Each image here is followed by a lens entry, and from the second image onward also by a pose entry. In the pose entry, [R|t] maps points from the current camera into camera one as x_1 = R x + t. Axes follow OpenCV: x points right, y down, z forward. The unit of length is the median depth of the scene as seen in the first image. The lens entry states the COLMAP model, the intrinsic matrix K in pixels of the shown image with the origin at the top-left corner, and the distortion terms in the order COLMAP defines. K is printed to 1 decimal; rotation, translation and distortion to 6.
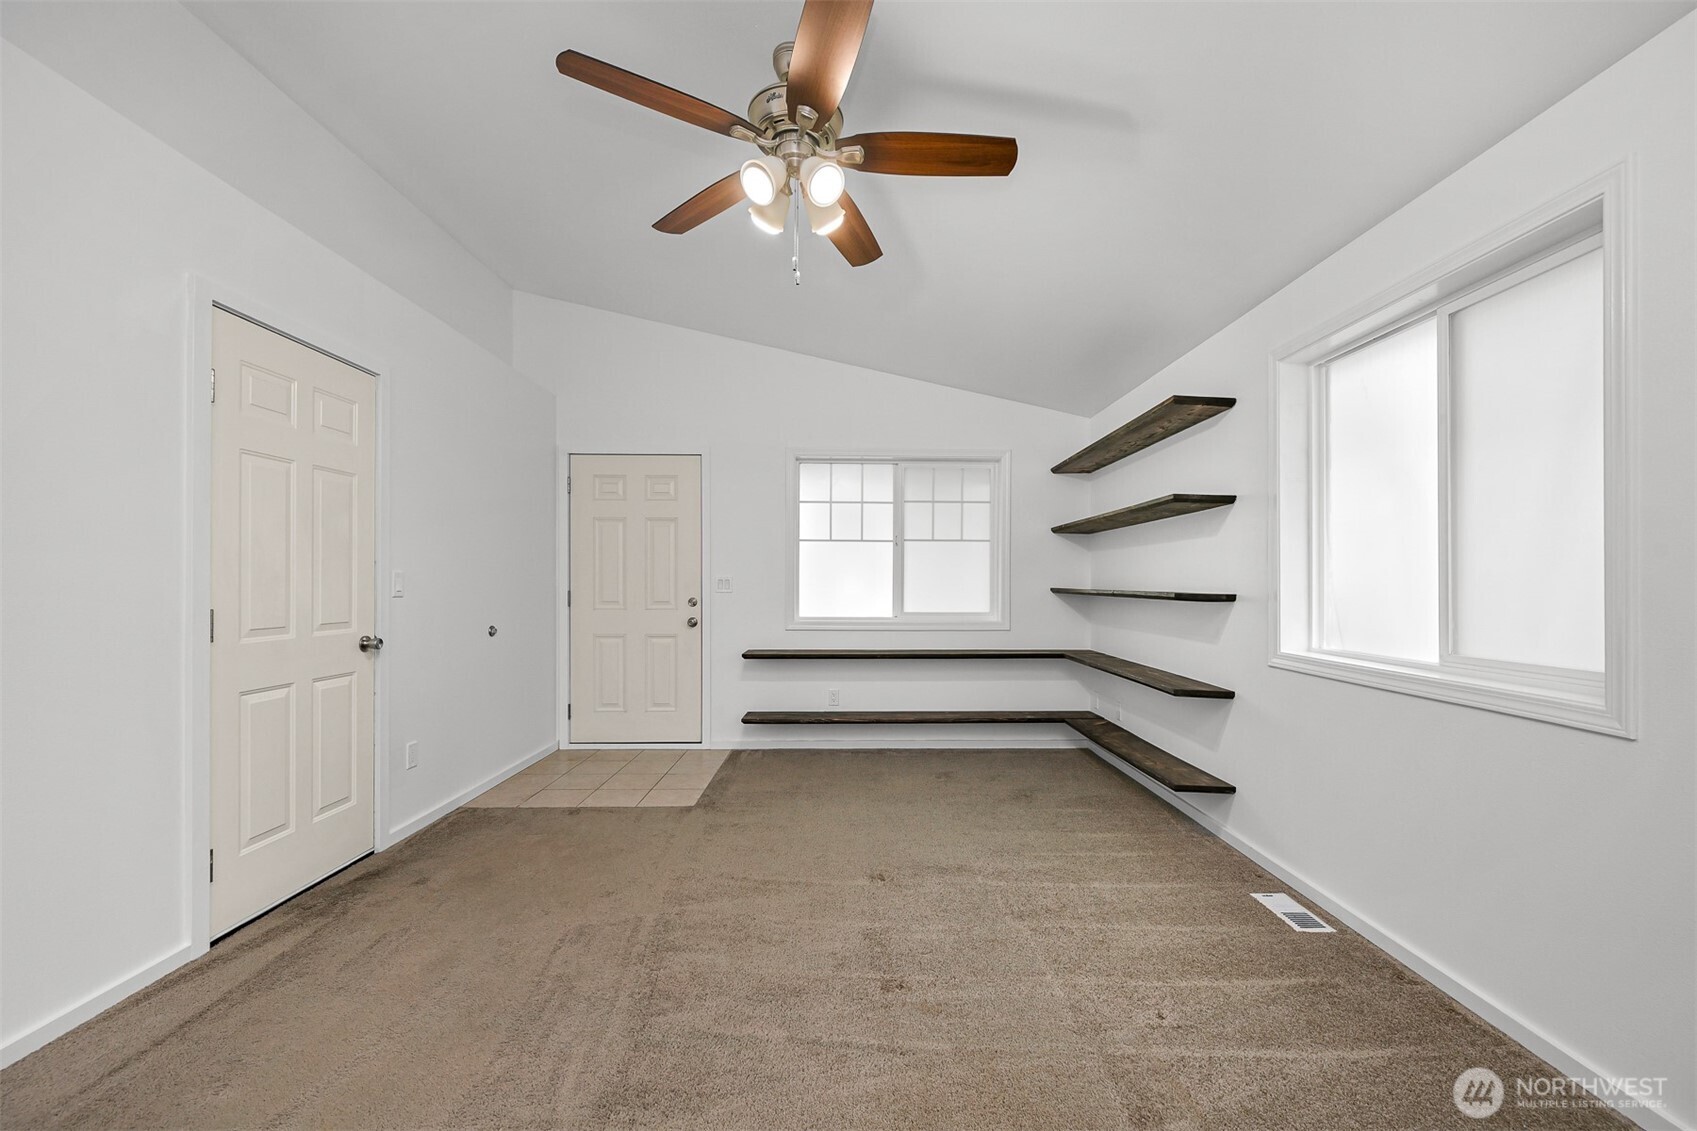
lens RADIAL K [[680.4, 0, 848.1], [0, 680.4, 581.4], [0, 0, 1]] dist [-0.000694, 0.000362]
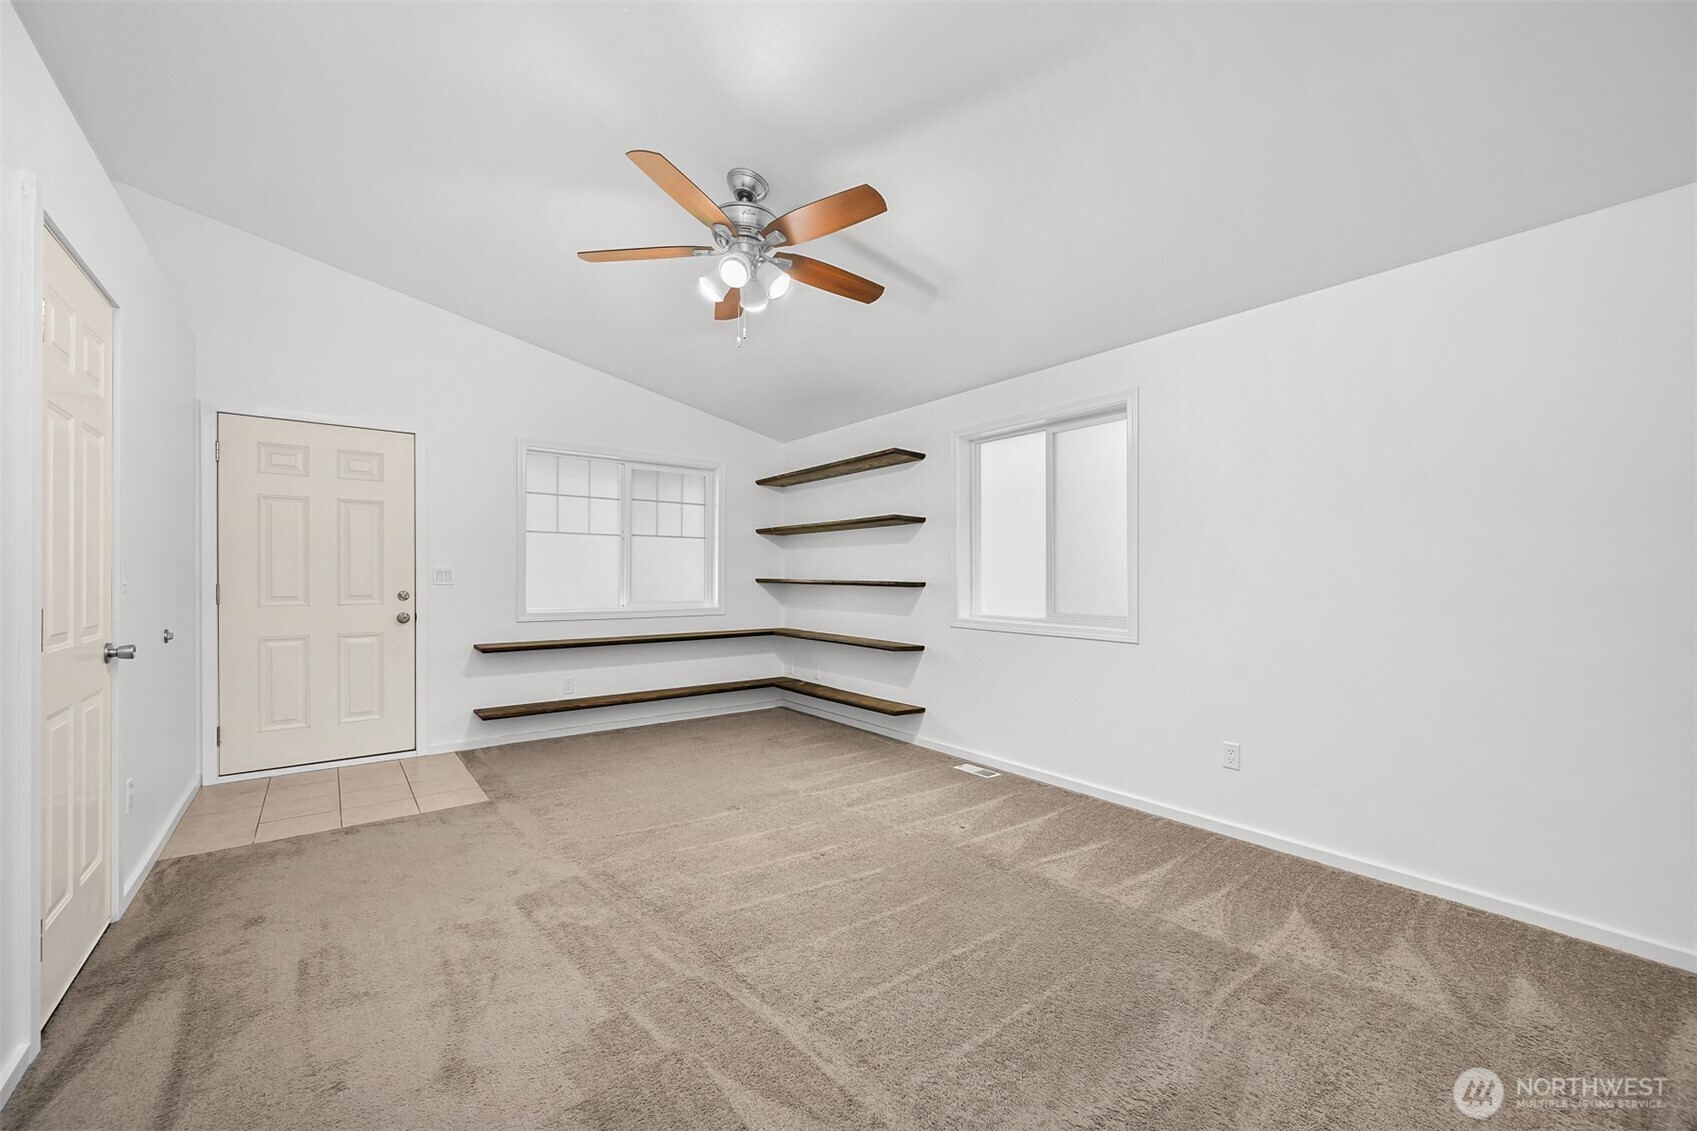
lens RADIAL K [[680.4, 0, 846.8], [0, 680.4, 570.8], [0, 0, 1]] dist [-0.000694, 0.000362]
pose [[0.802623, 0.003538, 0.596477, -0.445673], [-0.001916, 0.999993, -0.003353, -0.000892], [-0.596484, 0.001549, 0.802623, -0.113563]]
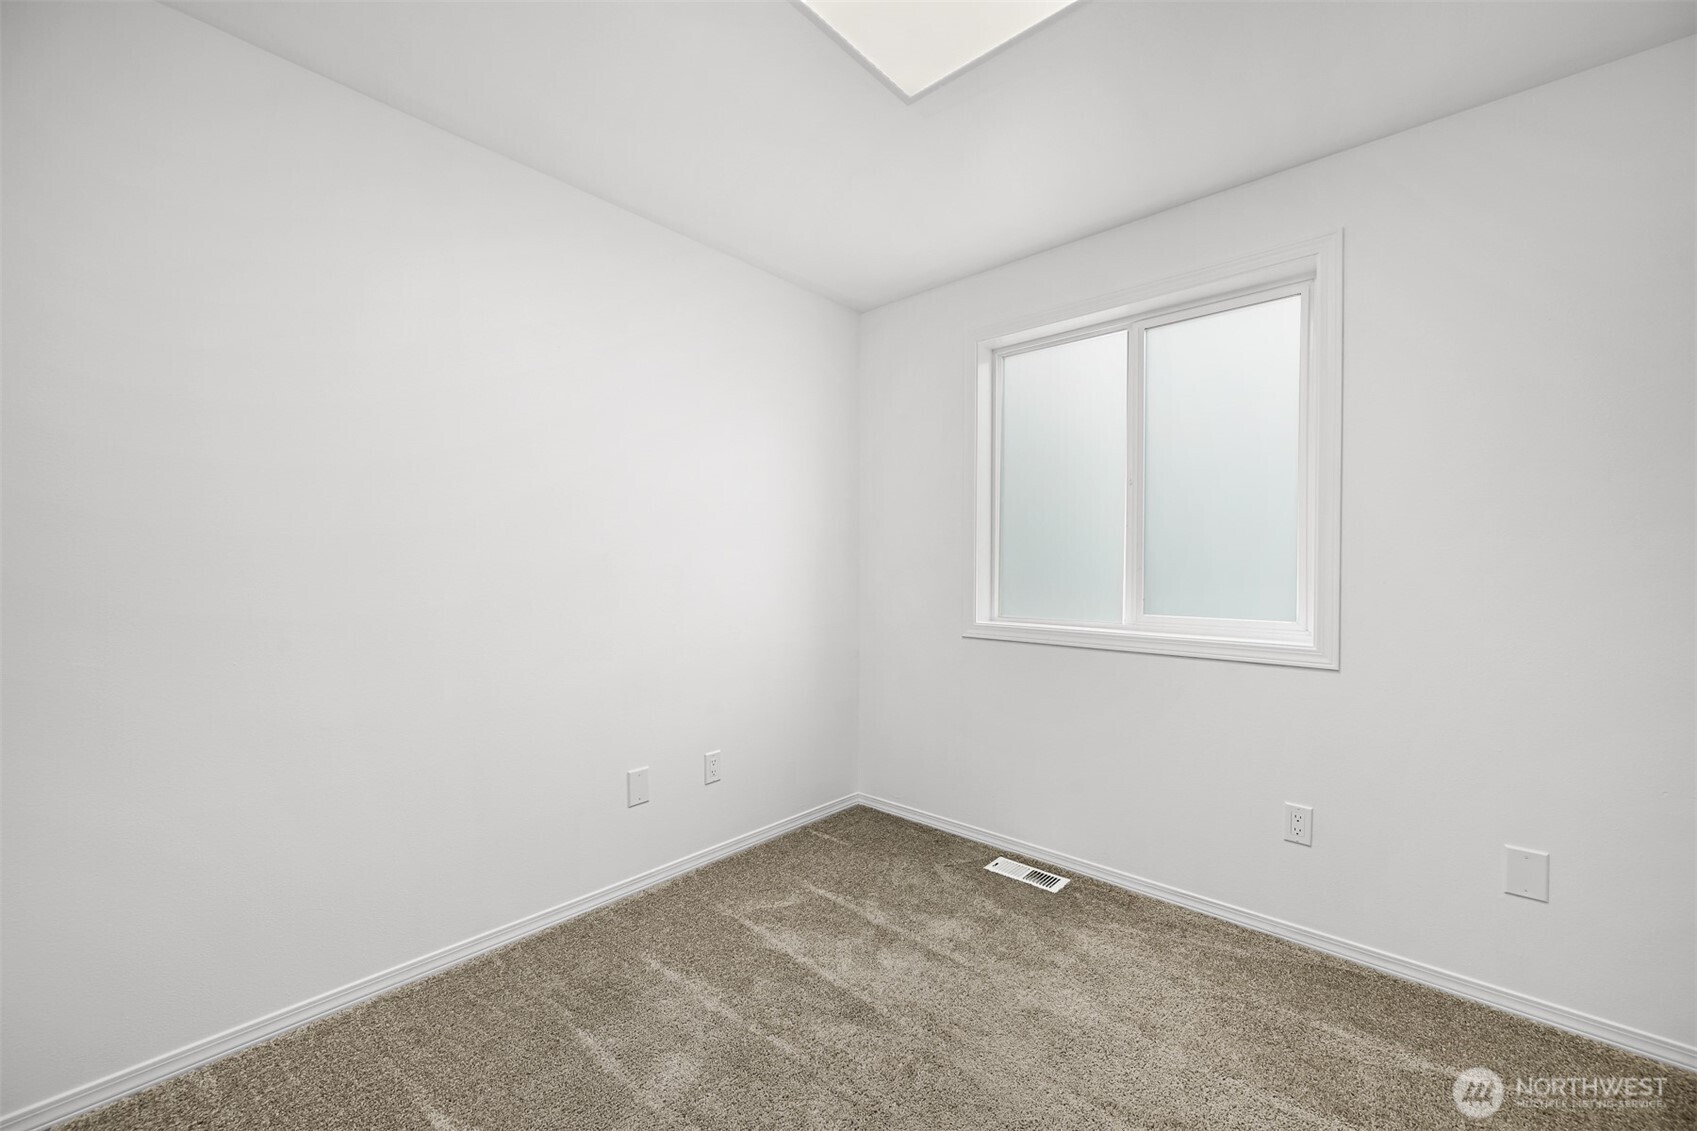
lens RADIAL K [[680.4, 0, 854.8], [0, 680.4, 554.7], [0, 0, 1]] dist [-0.000694, 0.000362]
pose [[0.670022, 0.004182, 0.742329, -0.215857], [0.000378, 0.999982, -0.005975, 0.004427], [-0.742341, 0.004284, 0.670008, 0.364515]]
